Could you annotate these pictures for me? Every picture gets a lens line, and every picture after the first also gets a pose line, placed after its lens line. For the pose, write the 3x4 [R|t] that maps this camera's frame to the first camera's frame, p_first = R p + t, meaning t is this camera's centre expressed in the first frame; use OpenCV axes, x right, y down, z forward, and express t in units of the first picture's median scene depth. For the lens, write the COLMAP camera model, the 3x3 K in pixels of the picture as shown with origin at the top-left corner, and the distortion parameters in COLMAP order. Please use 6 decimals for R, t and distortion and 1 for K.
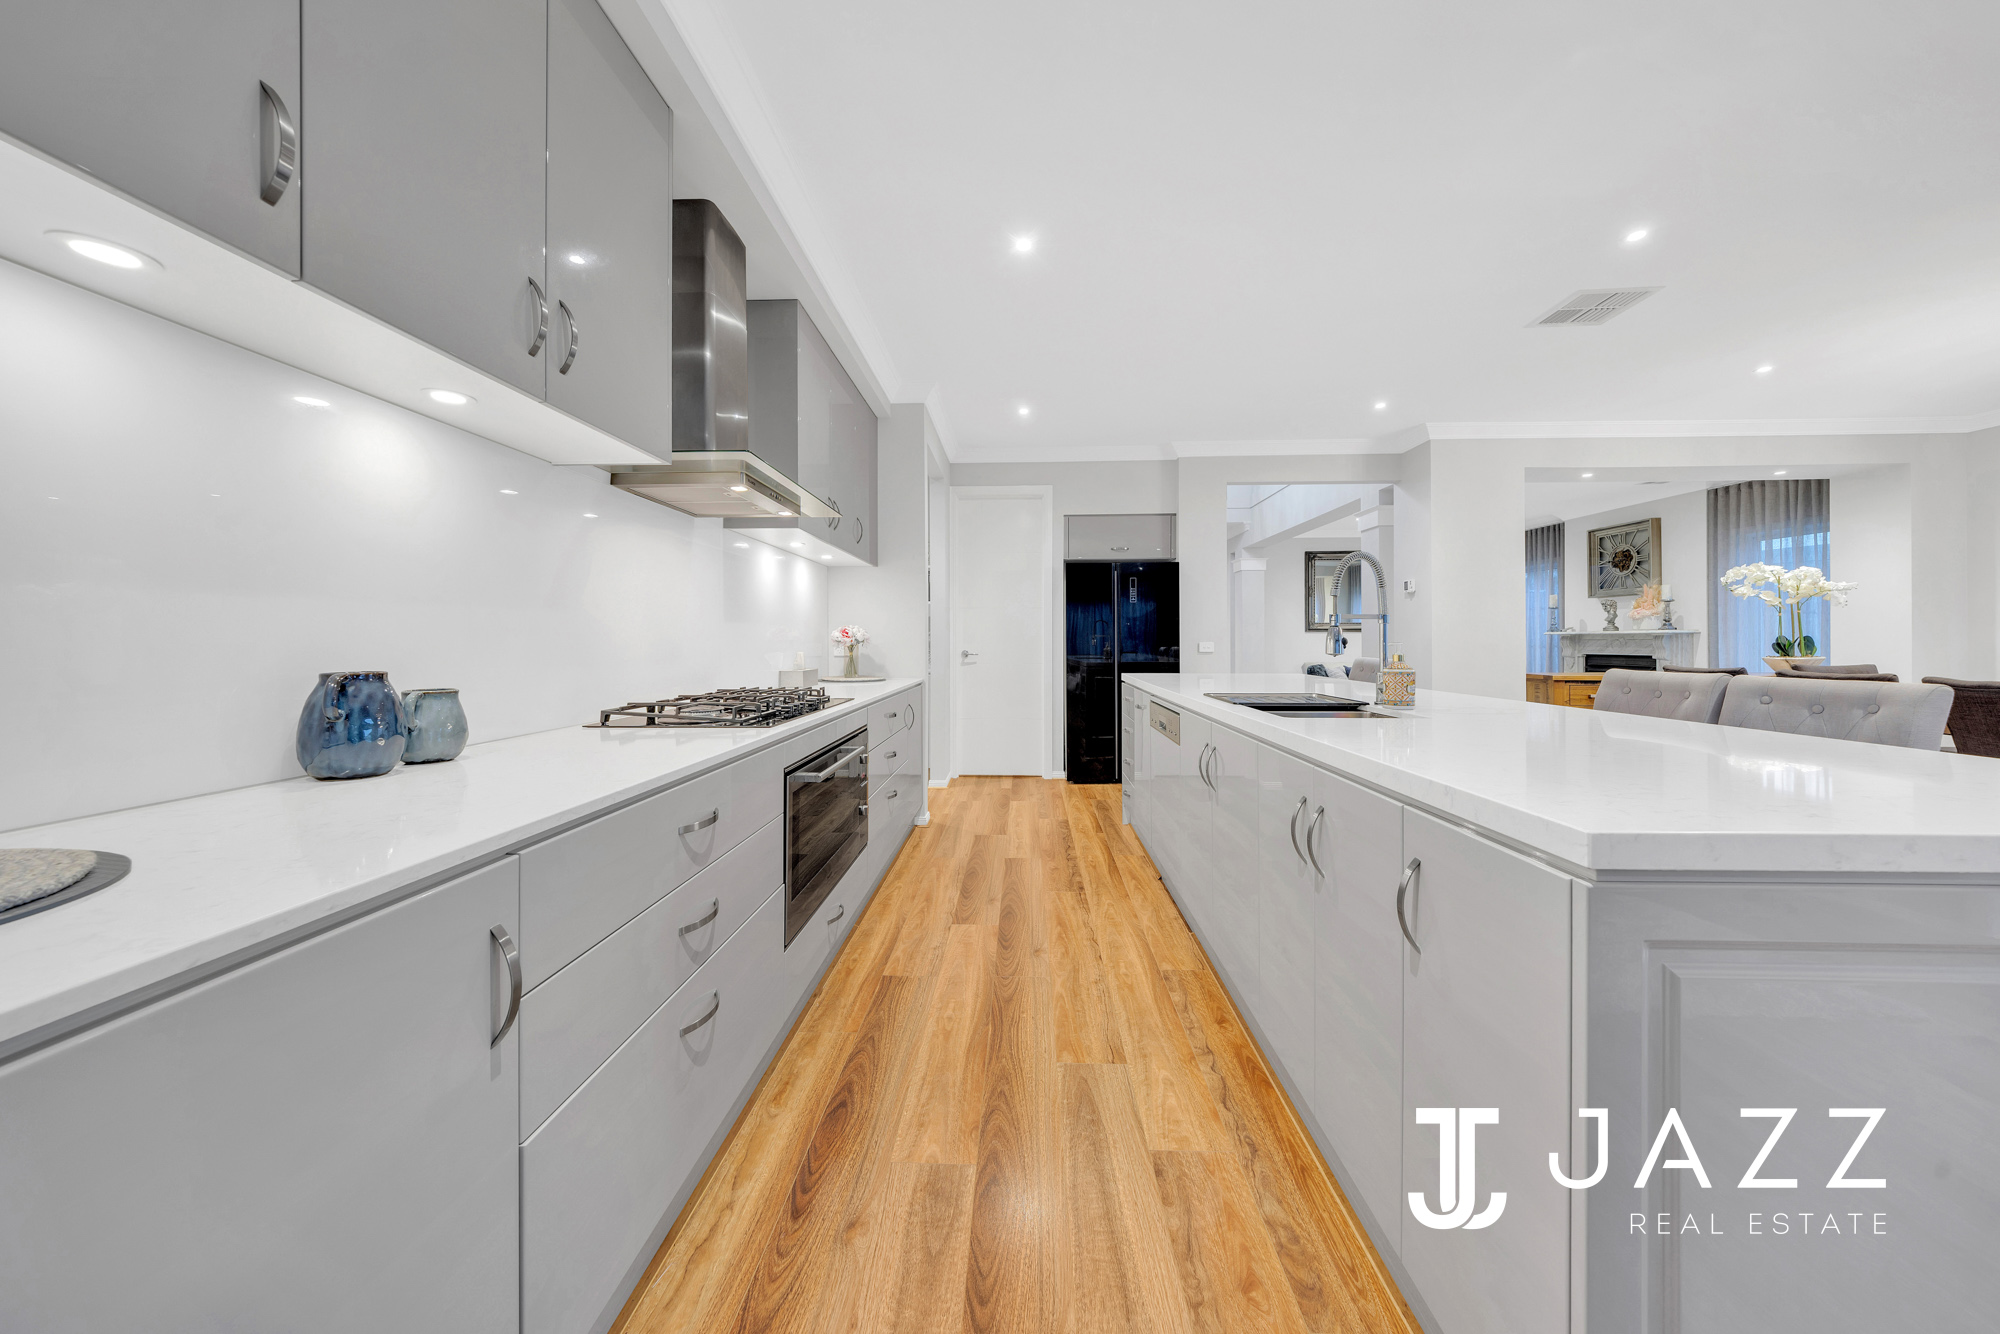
lens RADIAL K [[650.2, 0, 1001.8], [0, 650.2, 657.4], [0, 0, 1]] dist [-0.000940, 0.000002]
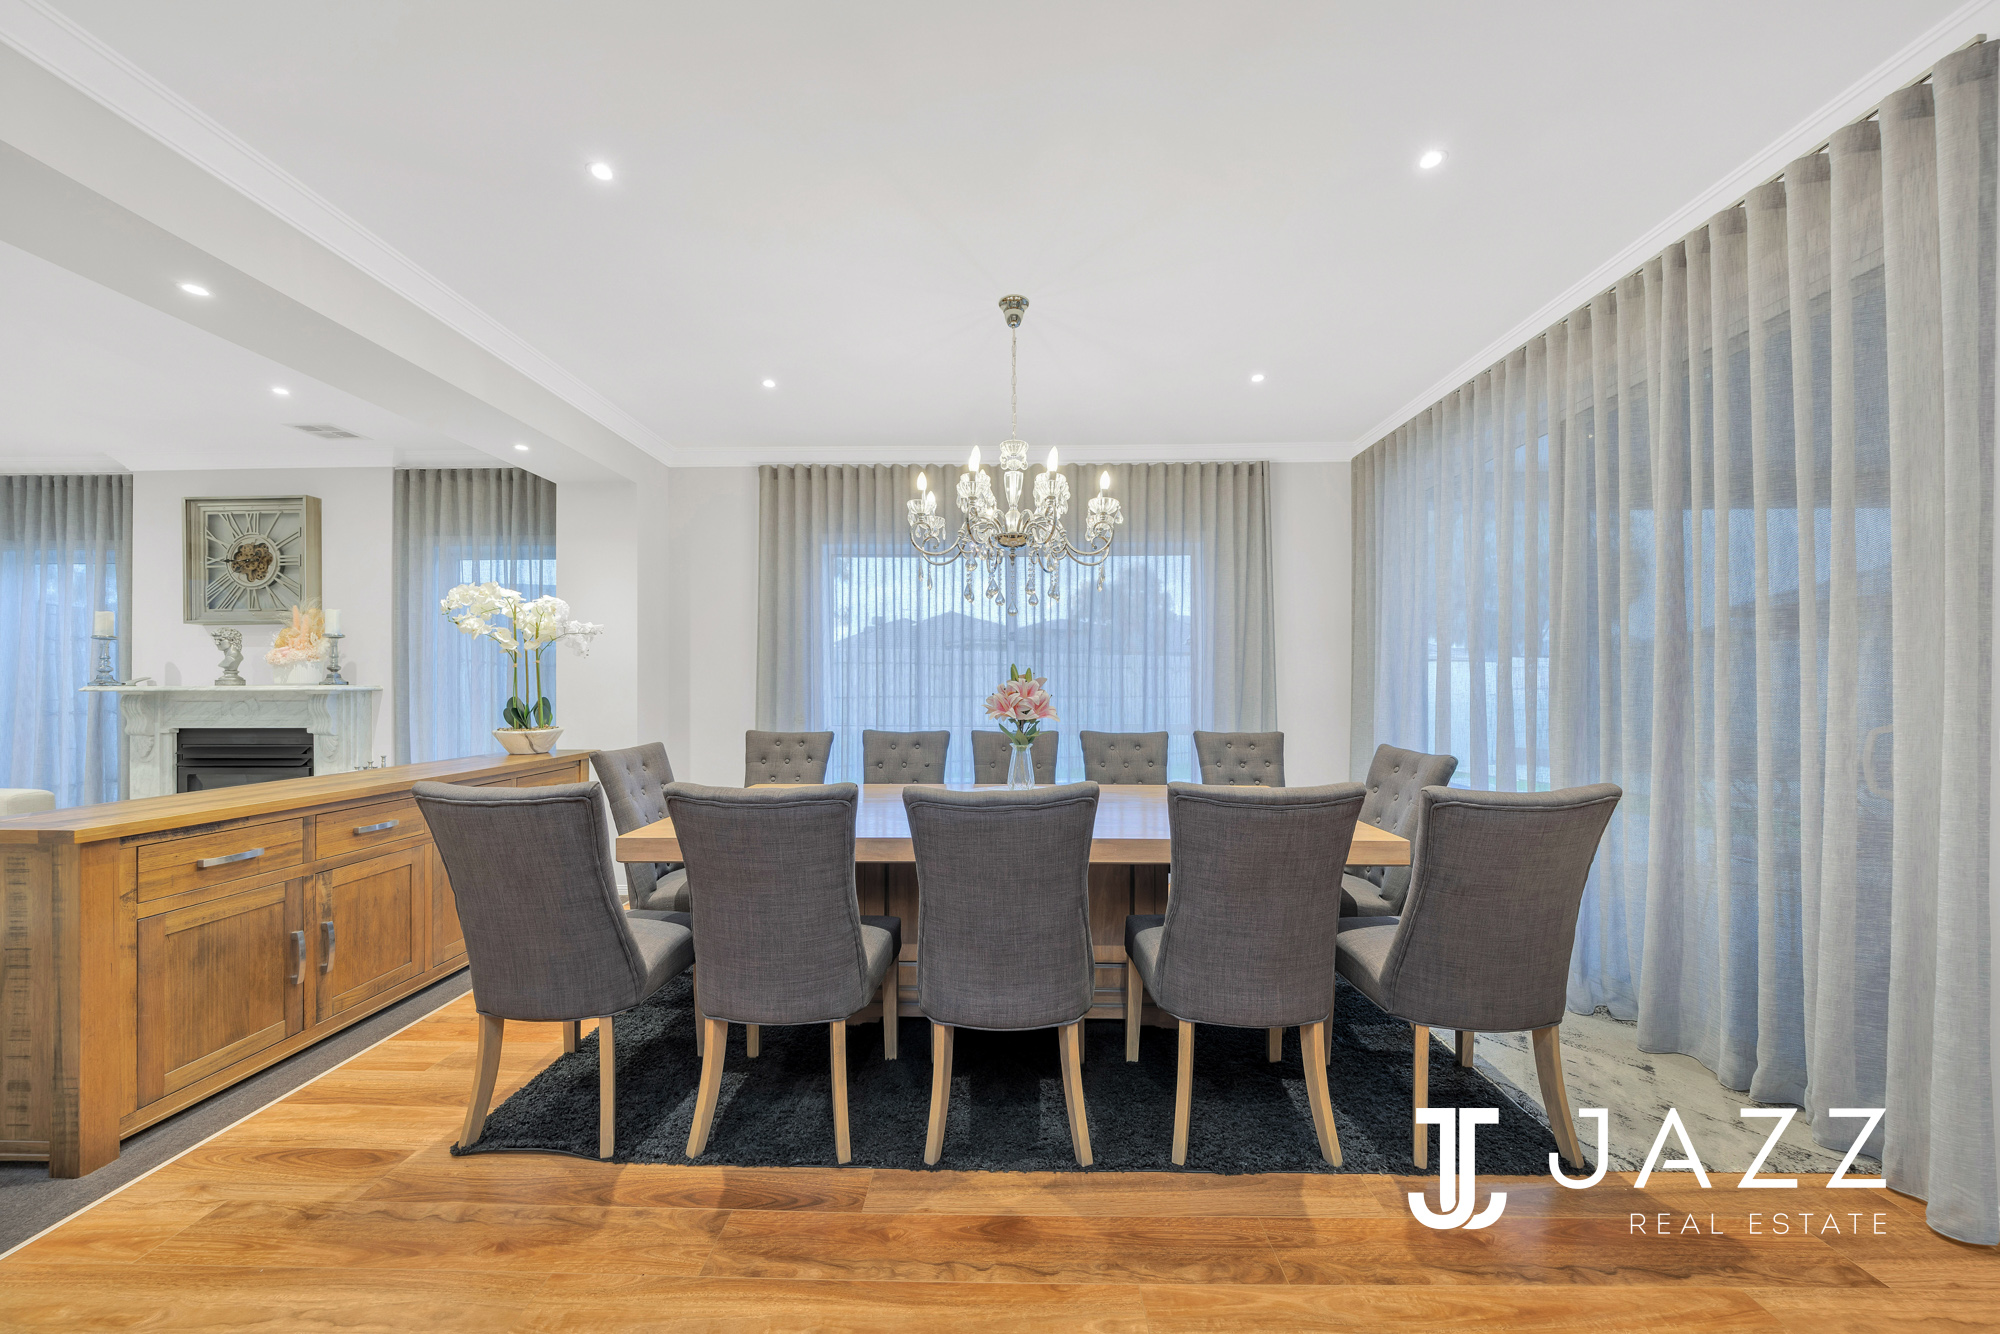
lens RADIAL K [[718.0, 0, 1000.0], [0, 718.0, 667.0], [0, 0, 1]] dist [-0.001311, -0.000002]
pose [[-0.019789, 0.030730, 0.999332, 0.352232], [0.028679, 0.999134, -0.030156, -0.021431], [-0.999393, 0.028063, -0.020654, 0.400144]]
